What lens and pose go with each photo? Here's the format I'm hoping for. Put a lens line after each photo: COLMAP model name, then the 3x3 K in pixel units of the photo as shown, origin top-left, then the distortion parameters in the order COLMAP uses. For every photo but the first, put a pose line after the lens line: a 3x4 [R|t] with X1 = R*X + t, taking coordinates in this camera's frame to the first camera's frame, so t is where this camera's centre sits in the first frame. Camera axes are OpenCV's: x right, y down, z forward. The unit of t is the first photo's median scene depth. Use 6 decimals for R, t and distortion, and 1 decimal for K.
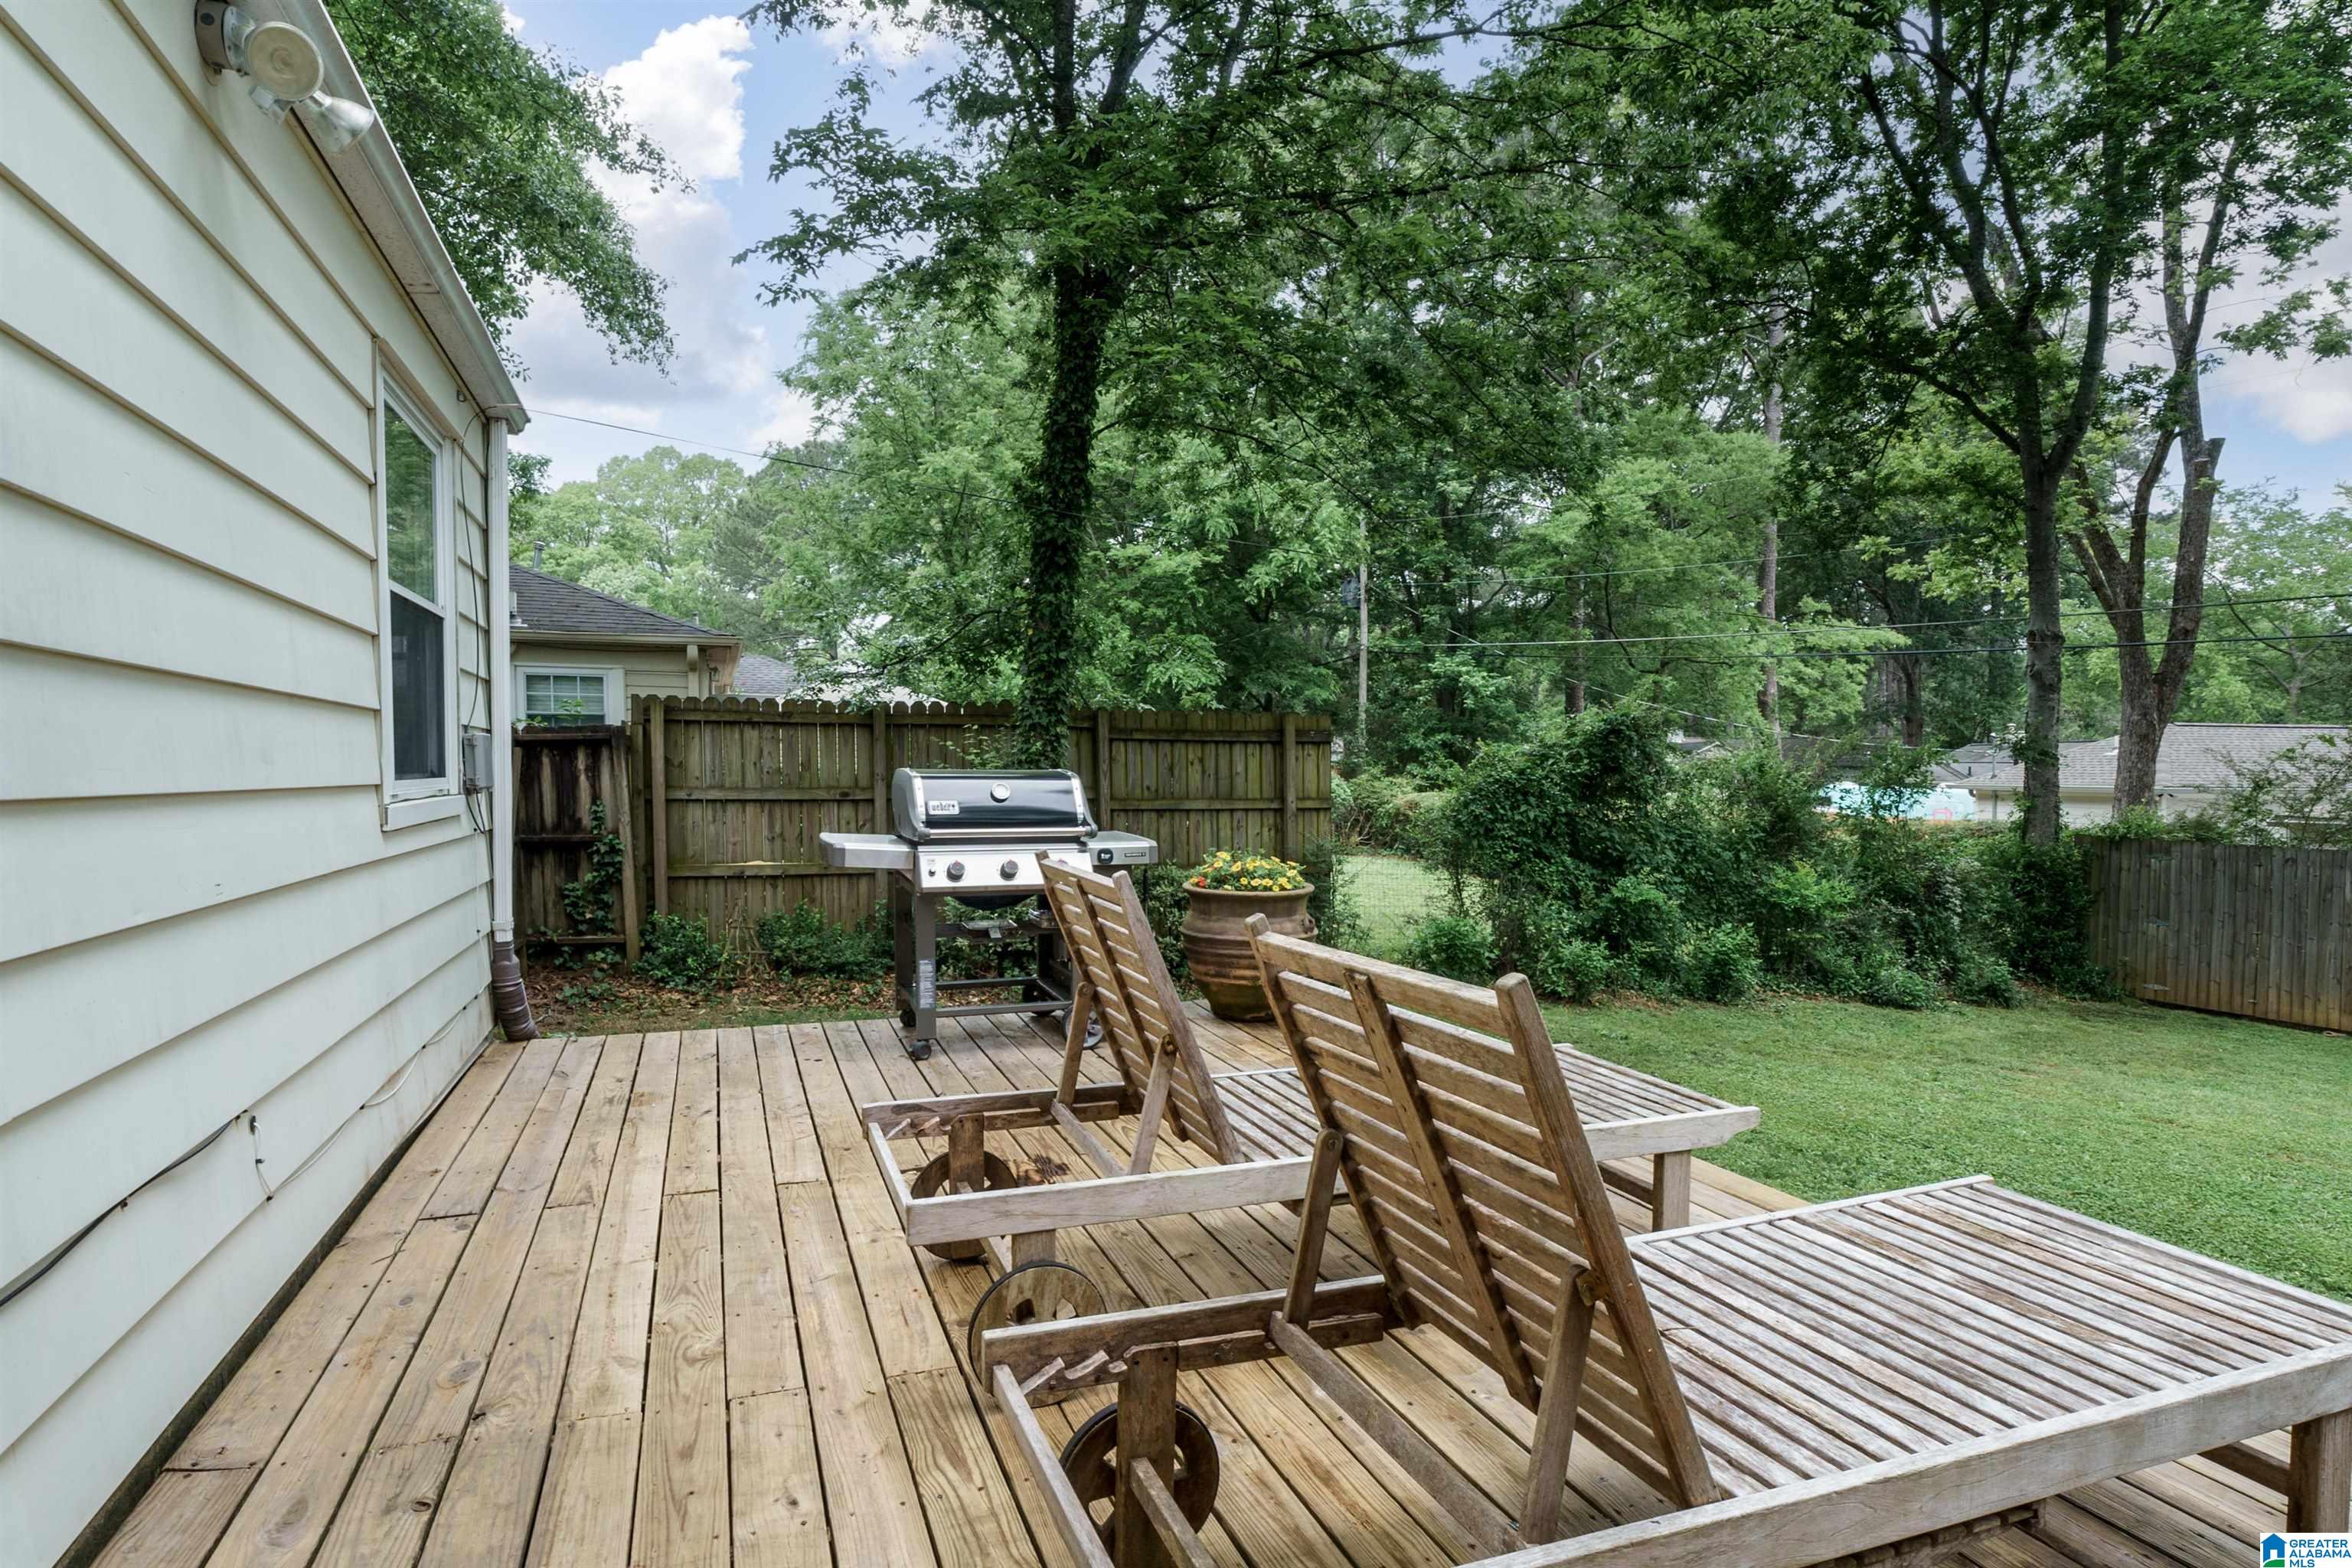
lens RADIAL K [[1247.2, 0, 1172.1], [0, 1247.2, 839.7], [0, 0, 1]] dist [-0.001575, -0.000559]
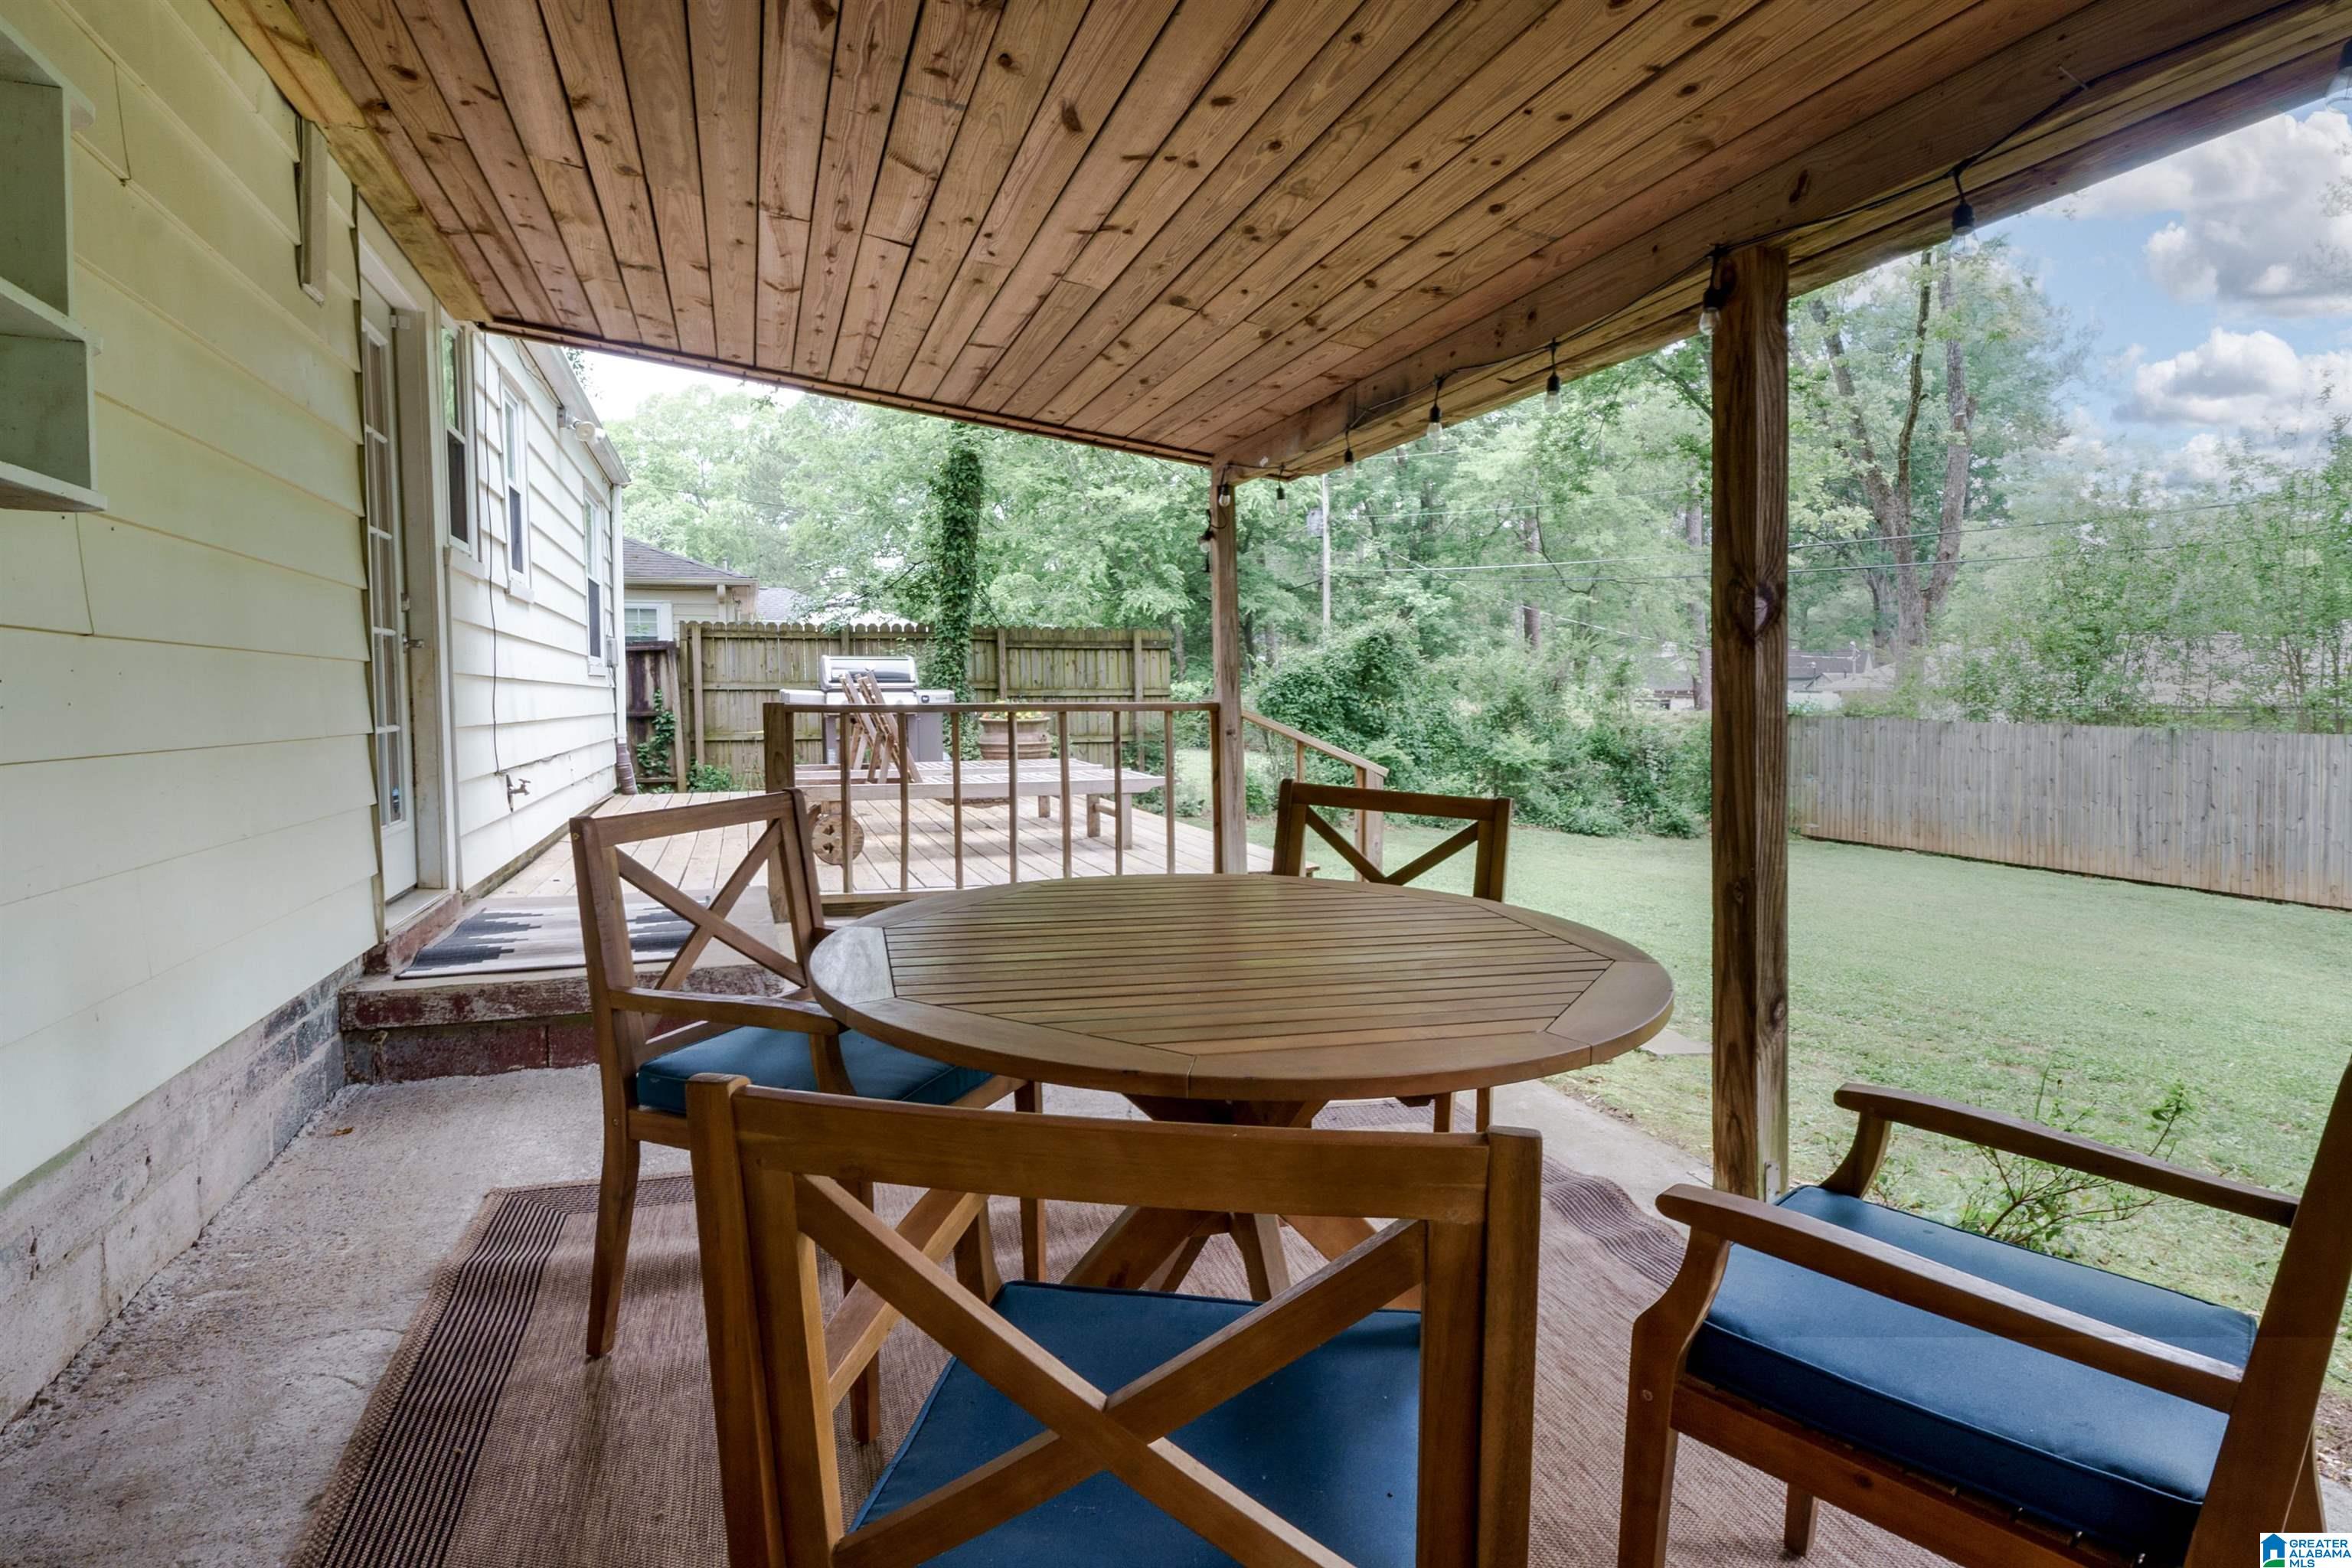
lens RADIAL K [[1258.7, 0, 1207.1], [0, 1258.7, 756.3], [0, 0, 1]] dist [0.000034, -0.000627]
pose [[0.999922, -0.011253, -0.005478, 0.188161], [0.011220, 0.999919, -0.006002, 0.056757], [0.005545, 0.005941, 0.999967, -0.461207]]
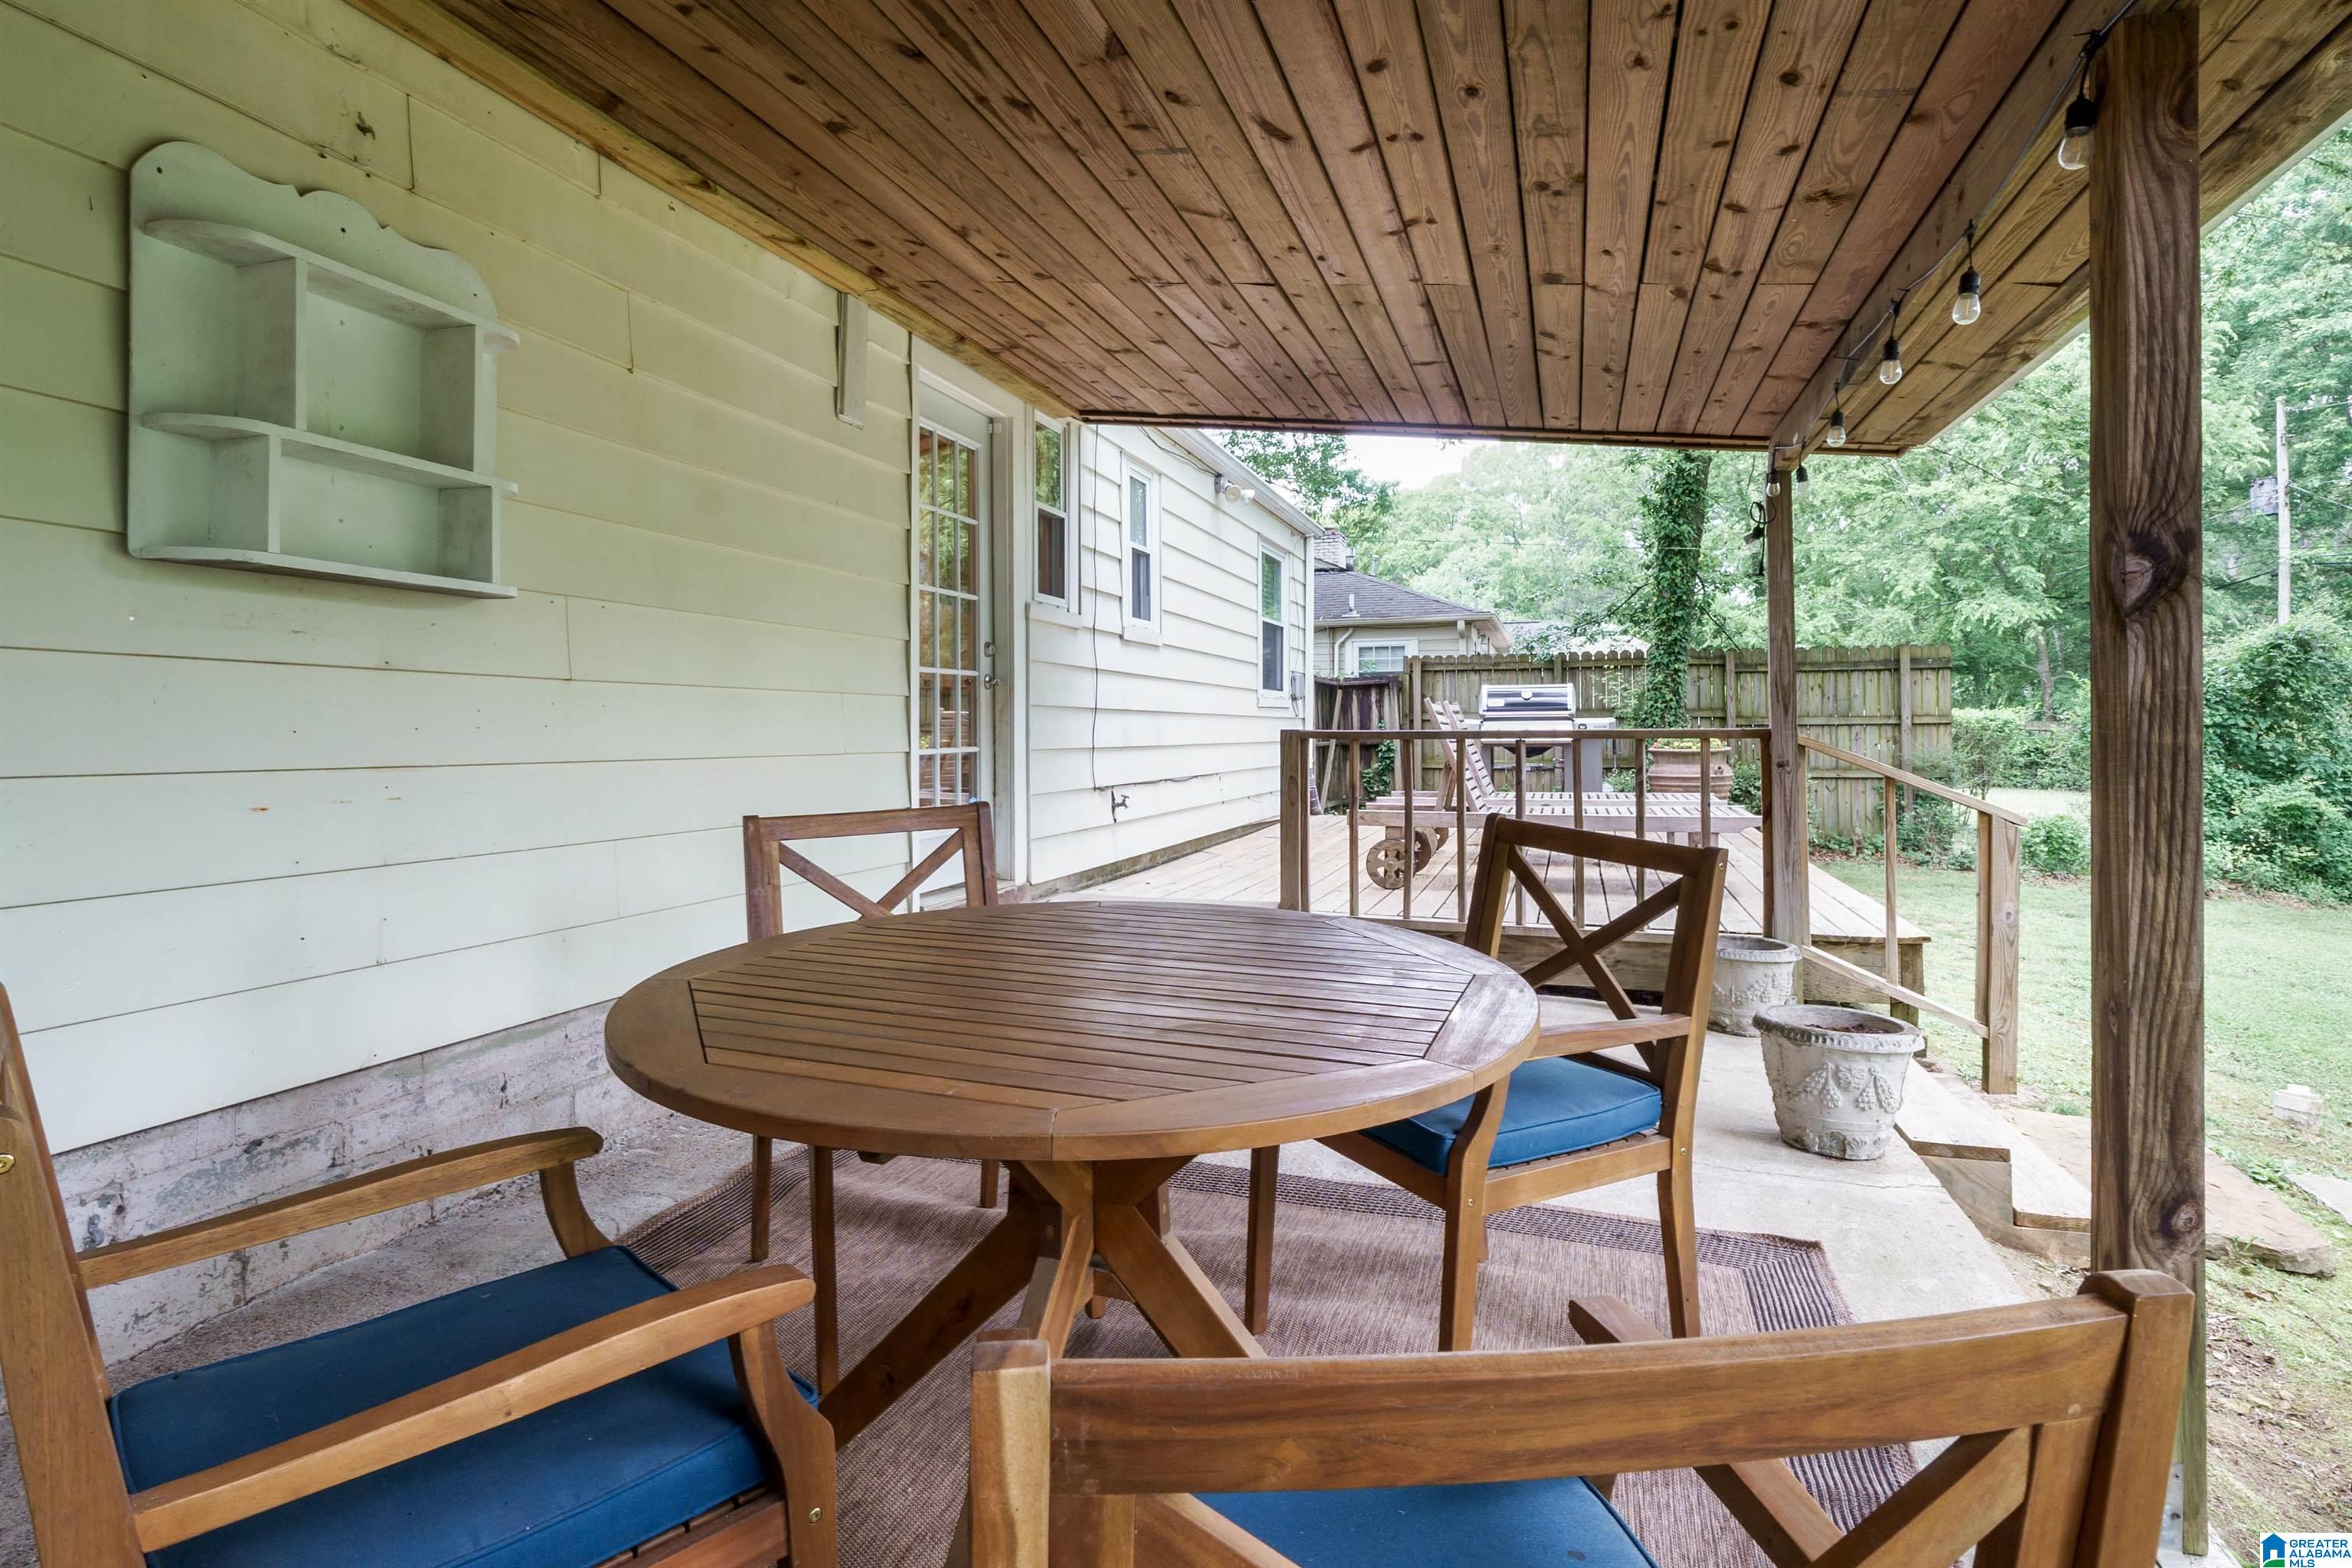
lens RADIAL K [[1254.0, 0, 1176.3], [0, 1254.0, 737.6], [0, 0, 1]] dist [-0.002150, -0.001127]
pose [[0.789896, -0.009425, -0.613169, 0.293509], [-0.020867, 0.998890, -0.042235, 0.057284], [0.612886, 0.046156, 0.788822, -0.411448]]
